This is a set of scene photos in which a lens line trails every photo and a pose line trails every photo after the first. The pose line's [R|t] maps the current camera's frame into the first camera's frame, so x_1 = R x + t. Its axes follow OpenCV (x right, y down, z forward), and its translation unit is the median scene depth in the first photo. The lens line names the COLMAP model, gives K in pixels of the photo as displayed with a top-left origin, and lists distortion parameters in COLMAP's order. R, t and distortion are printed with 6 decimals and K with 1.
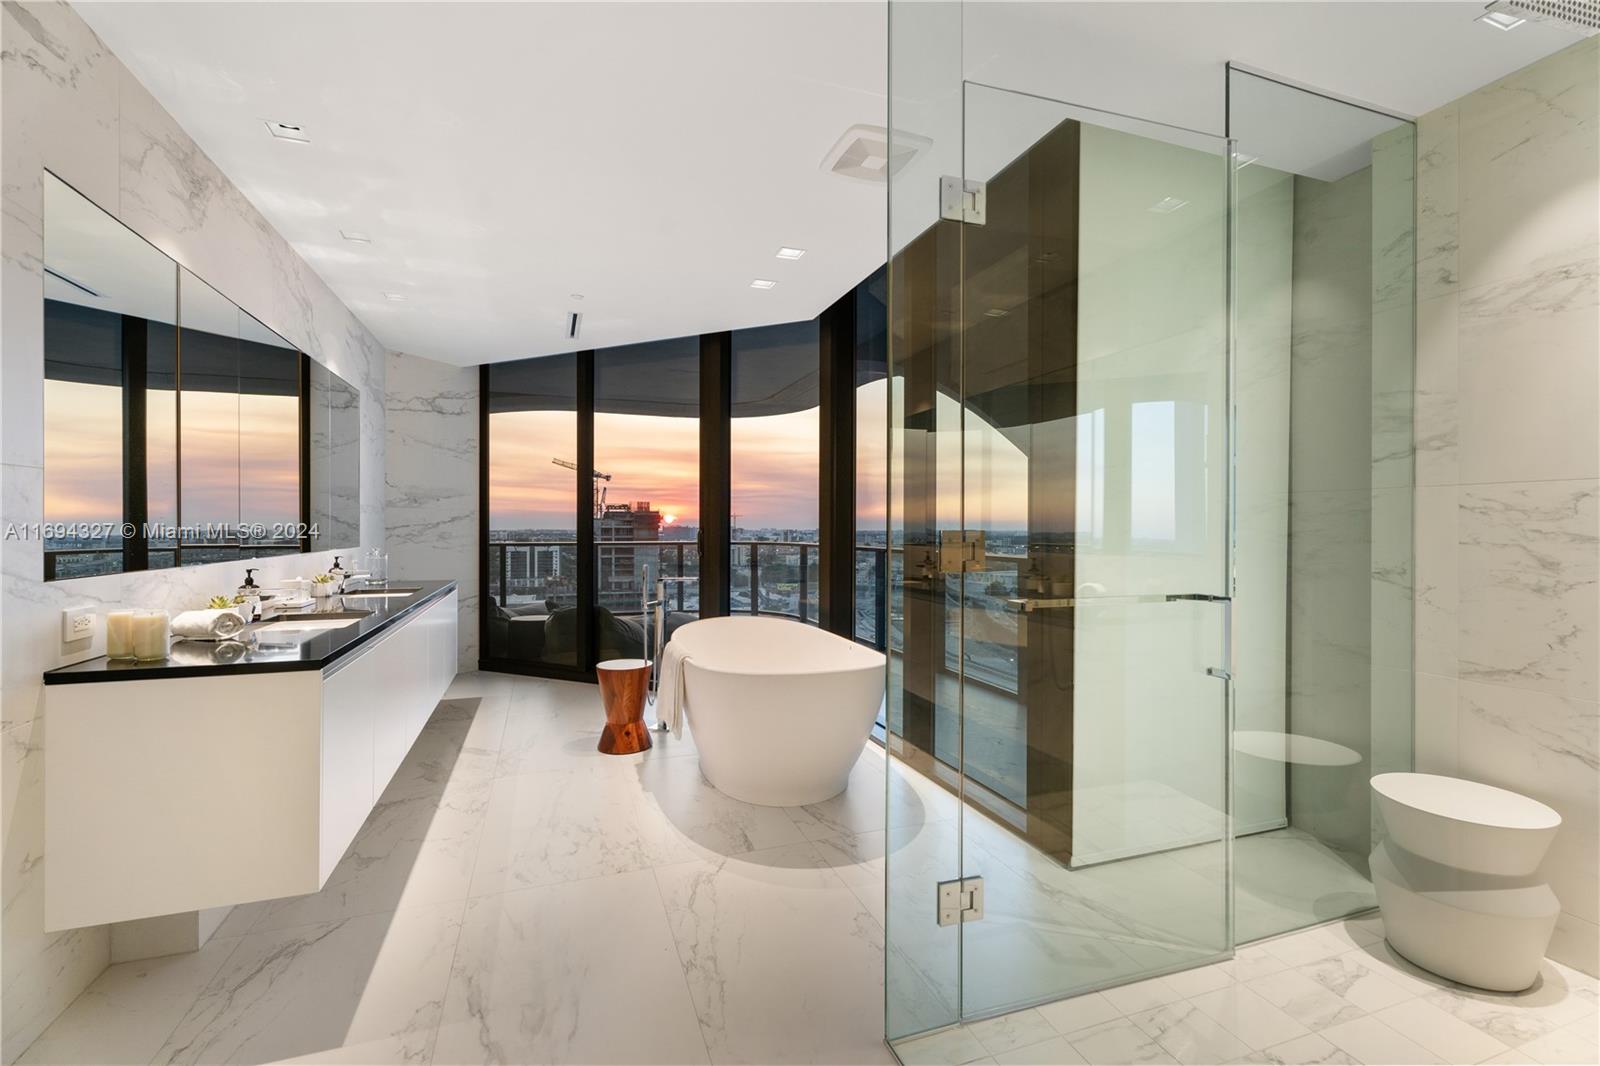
lens RADIAL K [[723.1, 0, 806.9], [0, 723.1, 533.9], [0, 0, 1]] dist [0.005239, -0.001941]
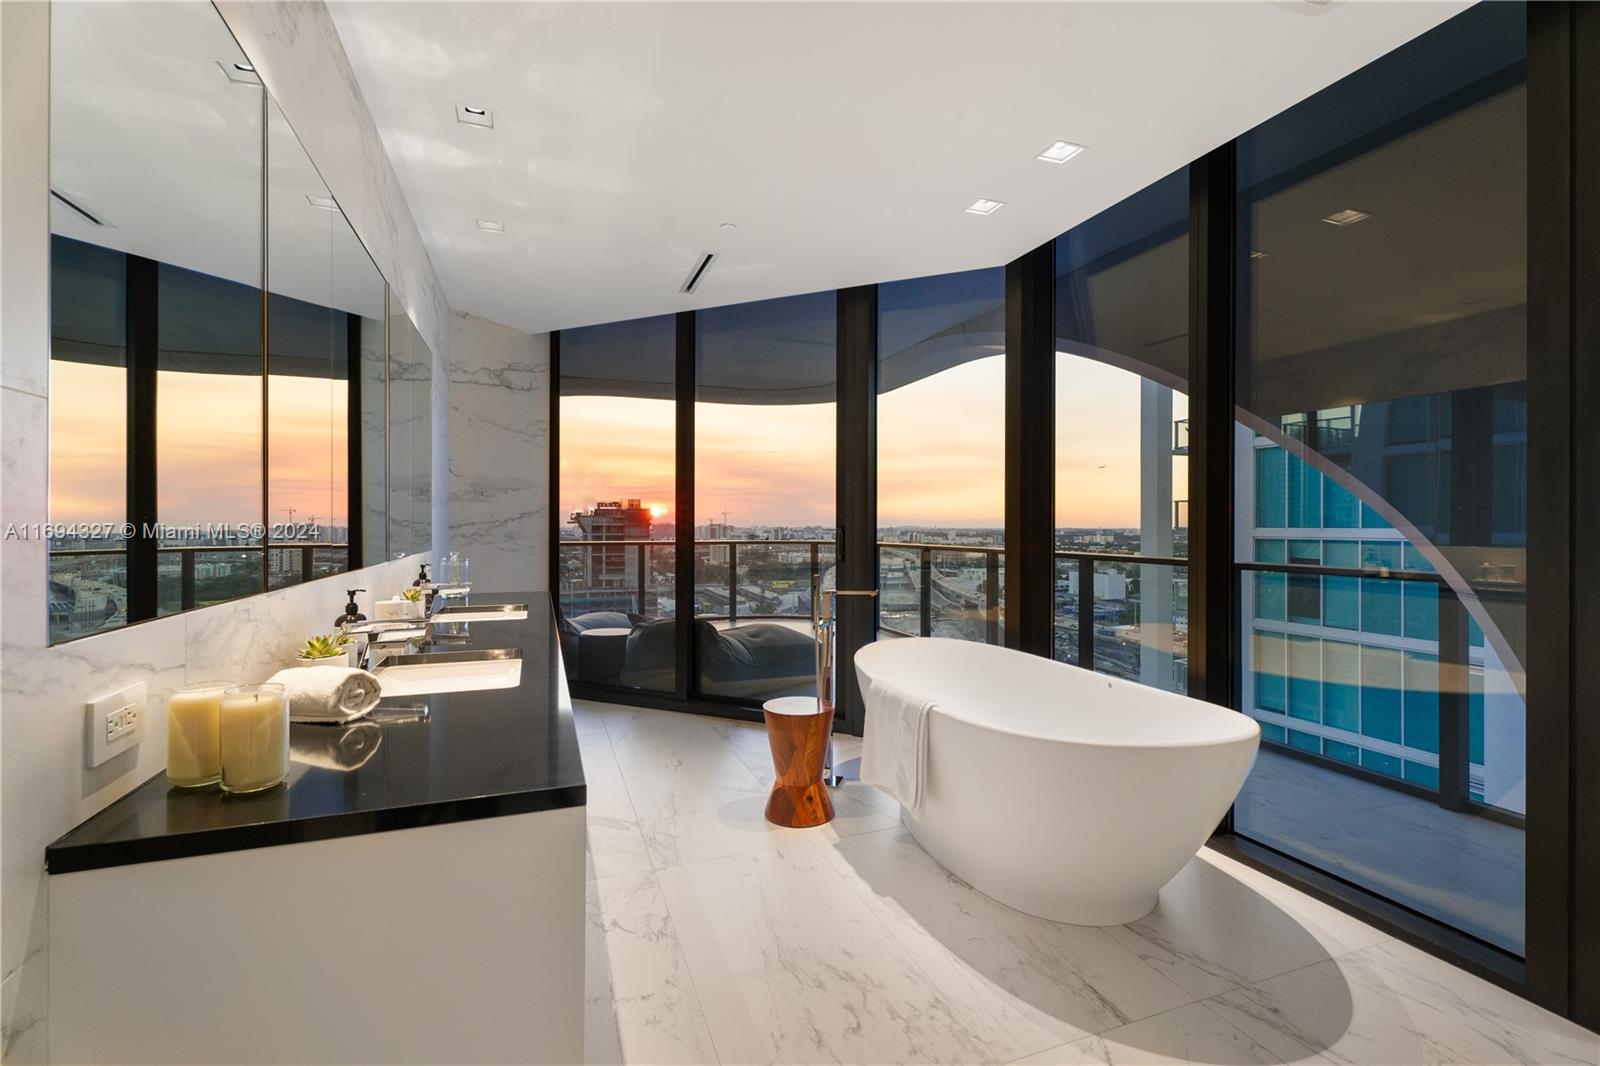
lens RADIAL K [[723.1, 0, 802.2], [0, 723.1, 528.1], [0, 0, 1]] dist [0.005239, -0.001941]
pose [[0.999966, -0.001637, 0.008063, -0.185037], [0.001674, 0.999988, -0.004639, -0.001643], [-0.008056, 0.004652, 0.999957, 0.173425]]
